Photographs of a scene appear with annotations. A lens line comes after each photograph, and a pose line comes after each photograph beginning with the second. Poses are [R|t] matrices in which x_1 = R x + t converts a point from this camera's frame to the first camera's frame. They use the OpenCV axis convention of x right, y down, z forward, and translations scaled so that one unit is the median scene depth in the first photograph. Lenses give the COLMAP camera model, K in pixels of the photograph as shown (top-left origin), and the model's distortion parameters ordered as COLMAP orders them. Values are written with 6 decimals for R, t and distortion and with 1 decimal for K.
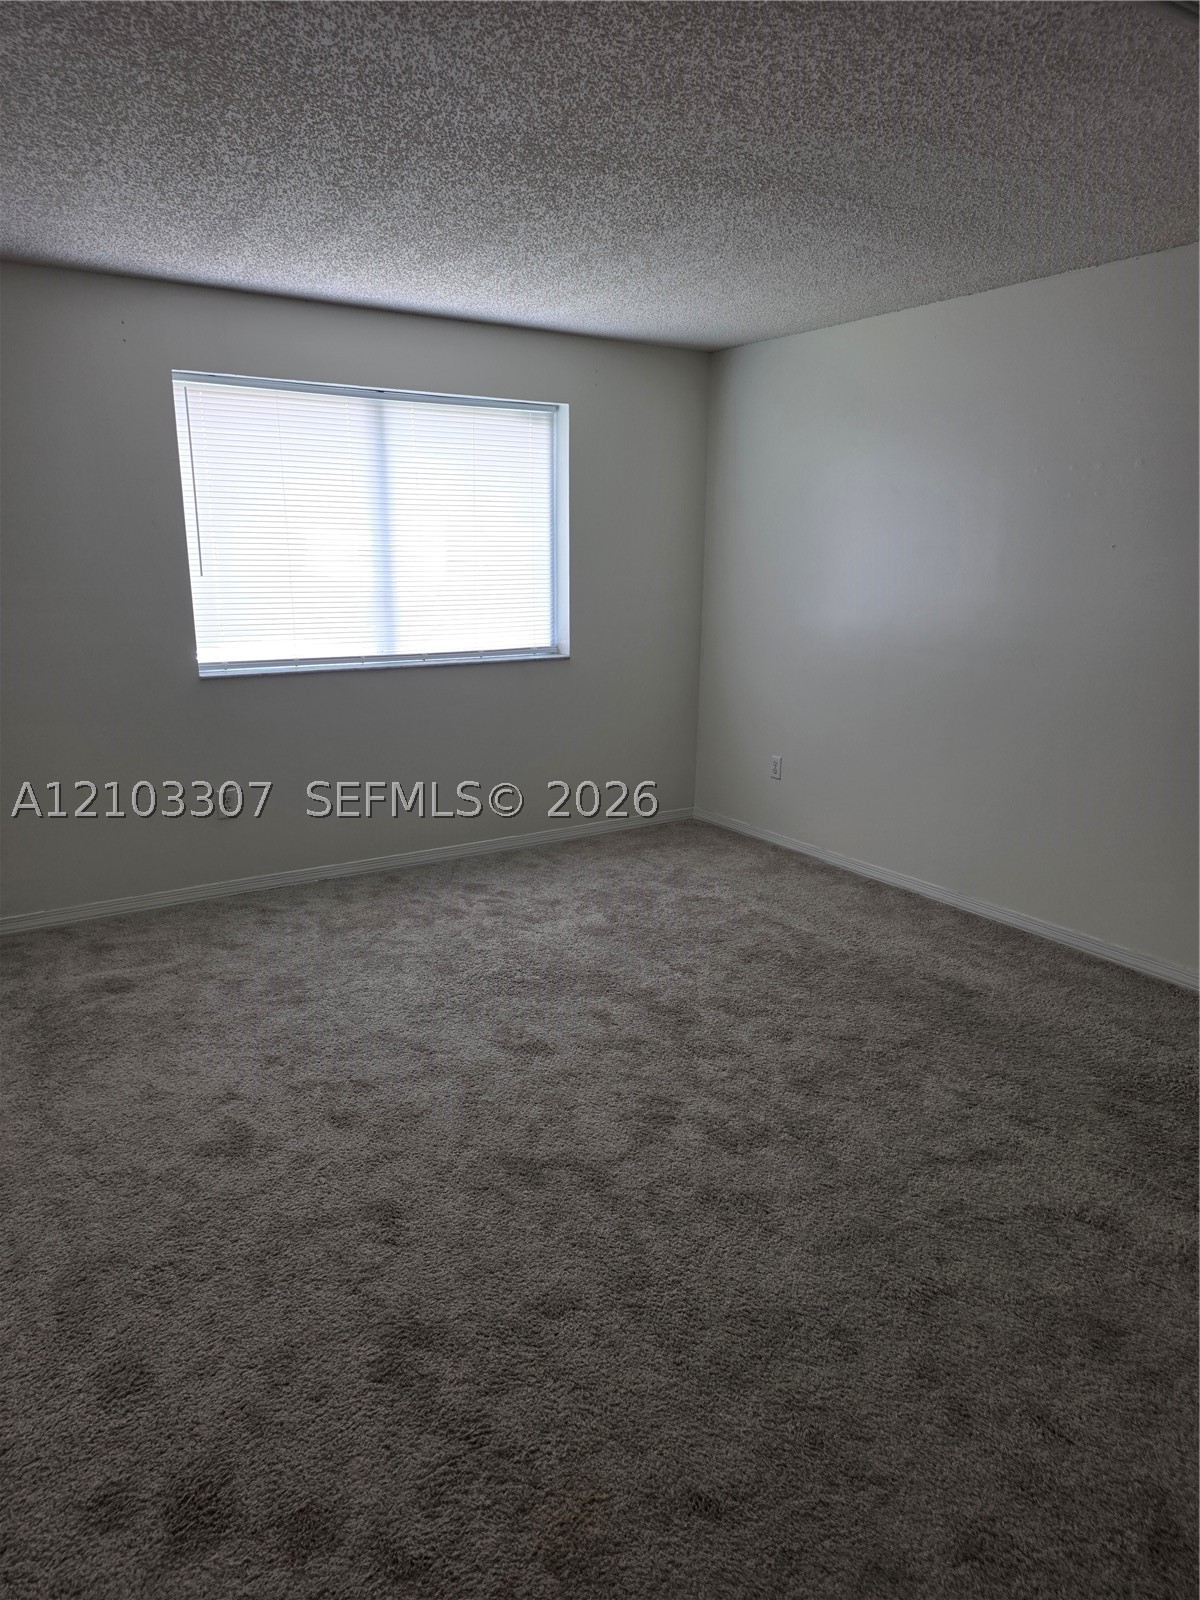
lens RADIAL K [[1063.8, 0, 595.8], [0, 1063.8, 794.2], [0, 0, 1]] dist [0.025410, -0.014356]
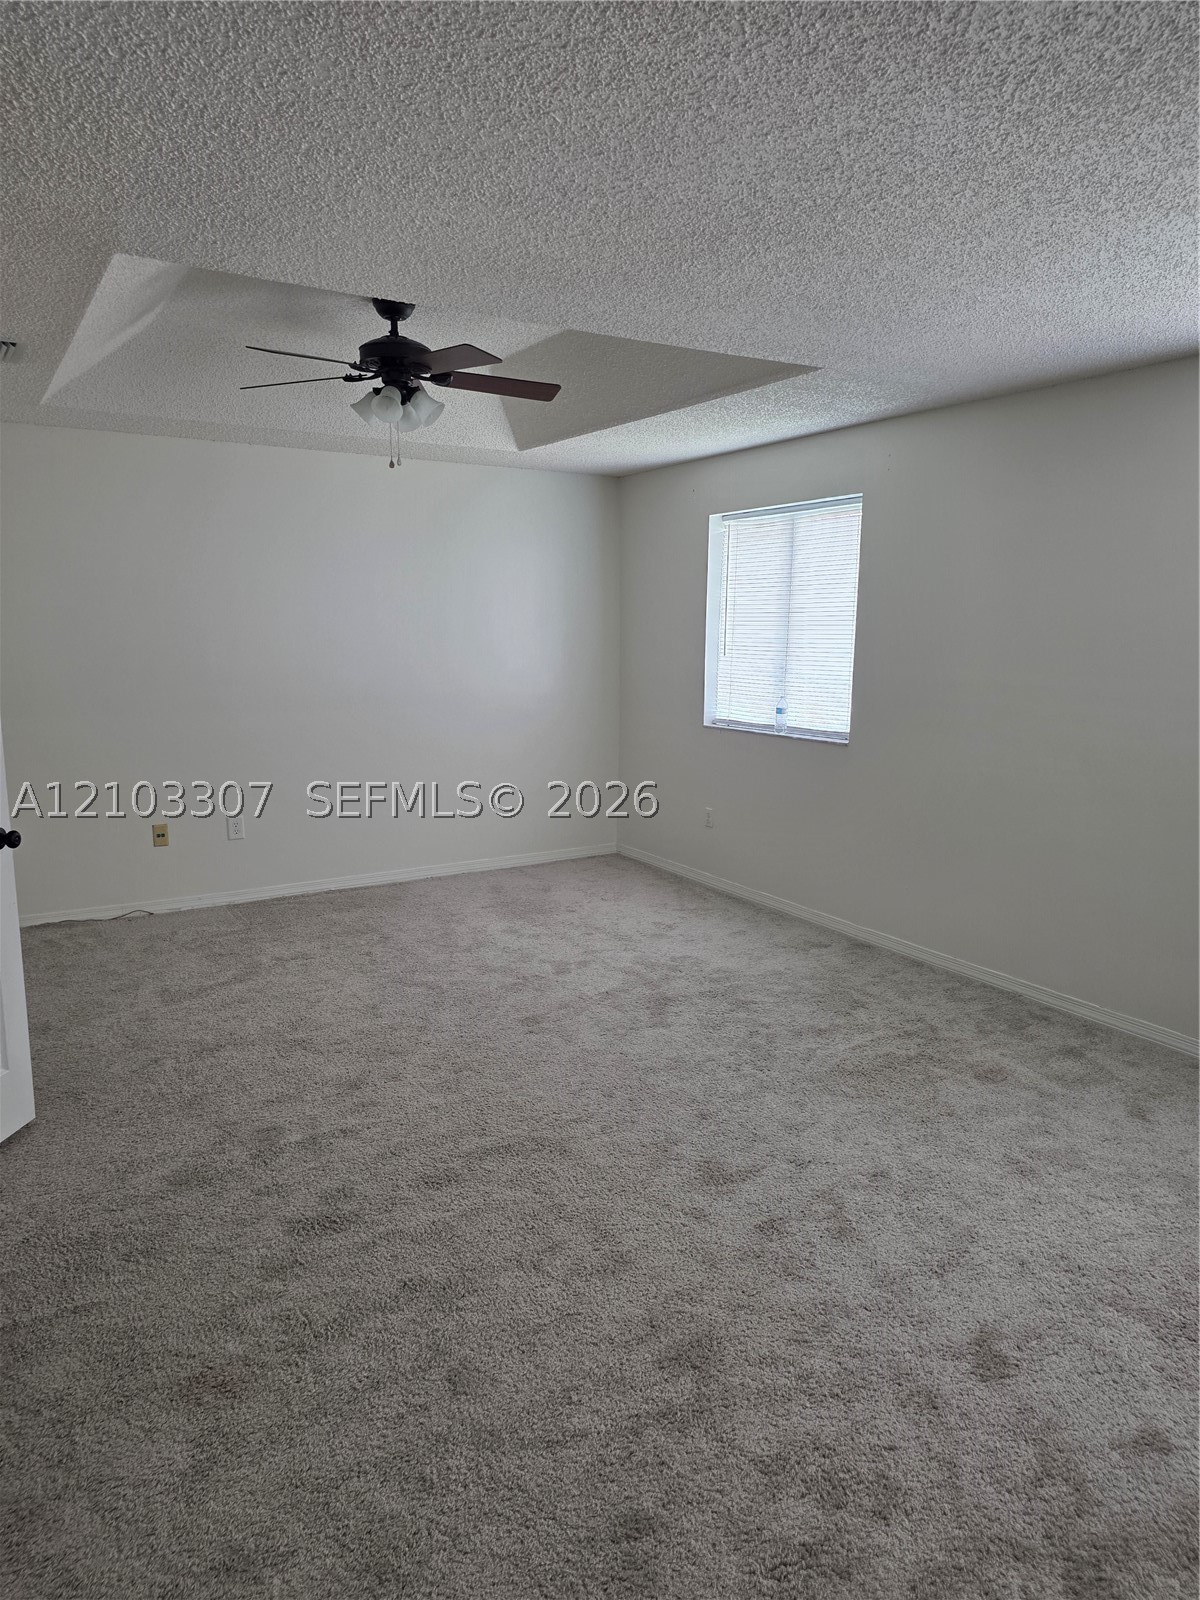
lens RADIAL K [[1063.8, 0, 596.2], [0, 1063.8, 804.3], [0, 0, 1]] dist [0.025410, -0.014356]
pose [[-0.040899, 0.170647, -0.984483, 0.603616], [-0.235701, 0.955852, 0.175476, -0.180018], [0.970965, 0.239220, 0.001128, 0.682039]]
